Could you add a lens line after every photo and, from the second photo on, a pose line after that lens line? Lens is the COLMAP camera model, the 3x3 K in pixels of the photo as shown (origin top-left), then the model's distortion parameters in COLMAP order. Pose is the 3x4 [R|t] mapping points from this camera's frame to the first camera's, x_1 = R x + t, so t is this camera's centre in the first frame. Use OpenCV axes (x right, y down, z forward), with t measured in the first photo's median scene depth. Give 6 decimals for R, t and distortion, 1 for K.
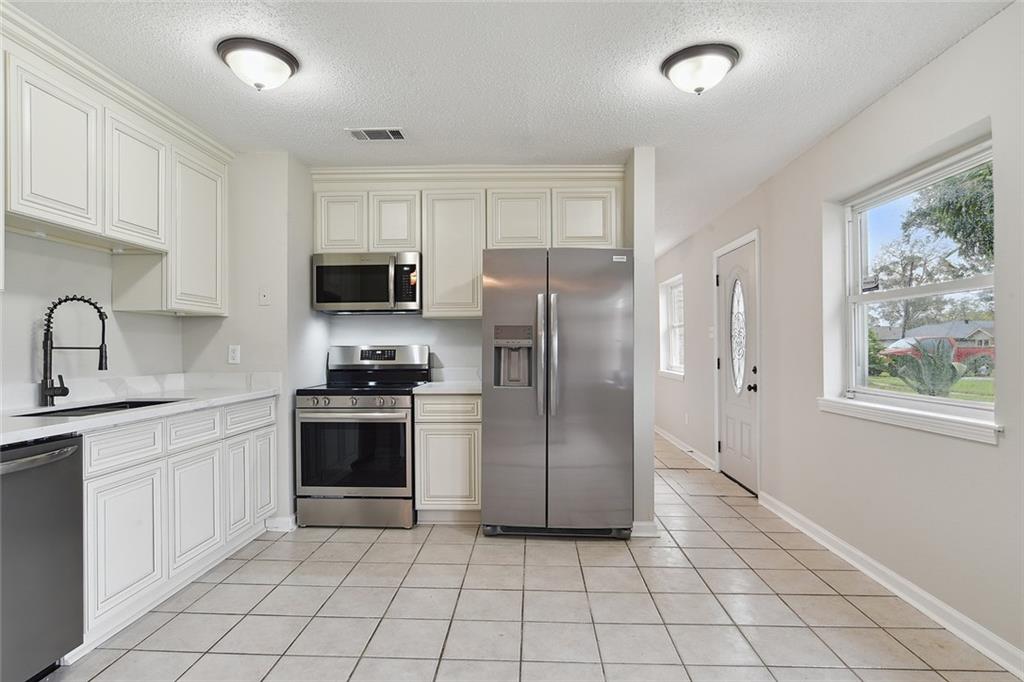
lens RADIAL K [[555.2, 0, 512.0], [0, 555.2, 341.0], [0, 0, 1]] dist [-0.002767, 0.000729]
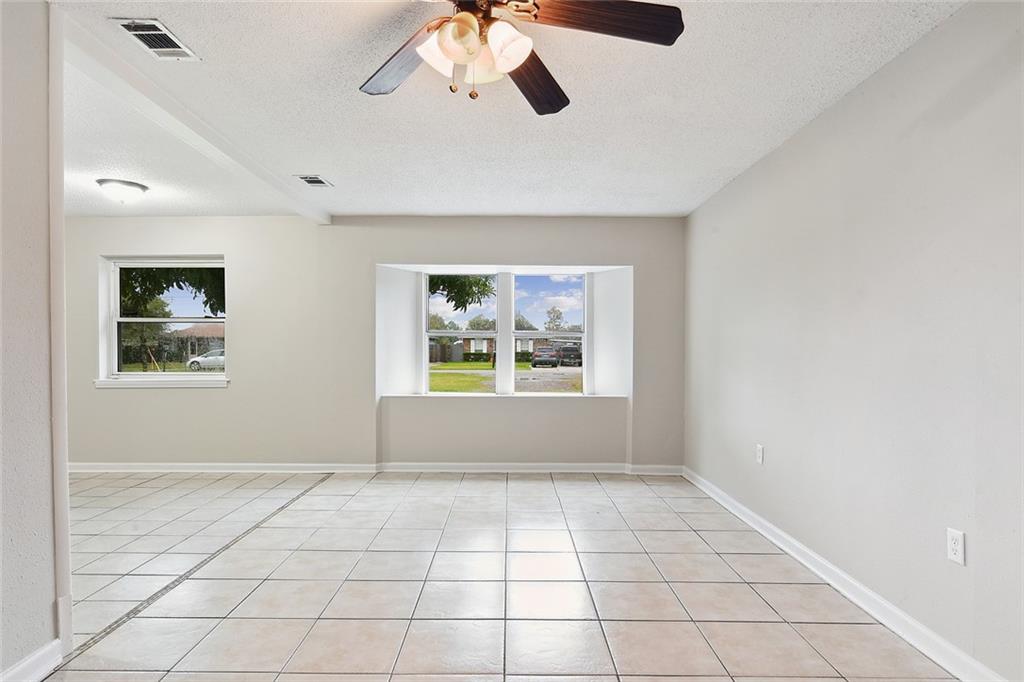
lens RADIAL K [[565.3, 0, 496.0], [0, 565.3, 342.6], [0, 0, 1]] dist [-0.028828, 0.035843]
pose [[-0.028446, 0.010254, 0.999543, -1.072915], [-0.013508, 0.999852, -0.010642, -0.002131], [-0.999504, -0.013804, -0.028303, -0.085527]]
